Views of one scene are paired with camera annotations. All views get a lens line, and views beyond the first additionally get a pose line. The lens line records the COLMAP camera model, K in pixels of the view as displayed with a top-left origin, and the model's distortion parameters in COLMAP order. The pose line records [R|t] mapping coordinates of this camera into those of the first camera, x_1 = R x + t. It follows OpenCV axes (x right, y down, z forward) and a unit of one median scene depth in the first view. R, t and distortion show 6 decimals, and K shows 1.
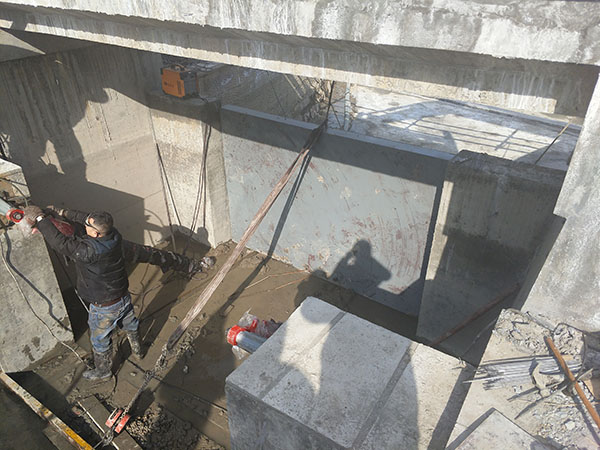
lens RADIAL K [[442.0, 0, 300.0], [0, 442.0, 225.0], [0, 0, 1]] dist [0.059399, -0.060771]
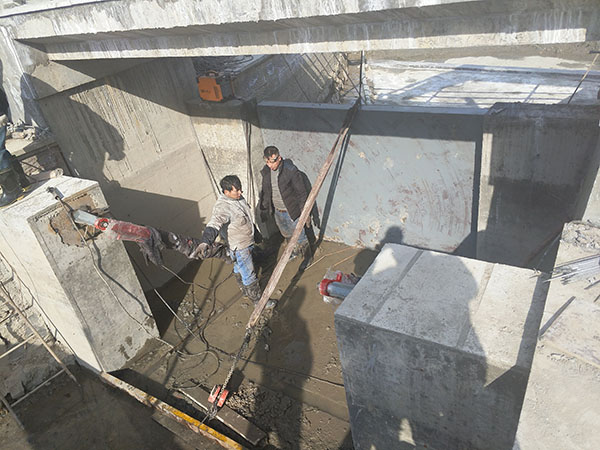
lens RADIAL K [[454.3, 0, 301.4], [0, 454.3, 231.8], [0, 0, 1]] dist [0.065859, -0.072862]
pose [[0.987785, -0.151162, -0.037820, -0.095859], [0.151129, 0.988507, -0.003753, 0.069061], [0.037953, -0.002009, 0.999278, -0.108312]]
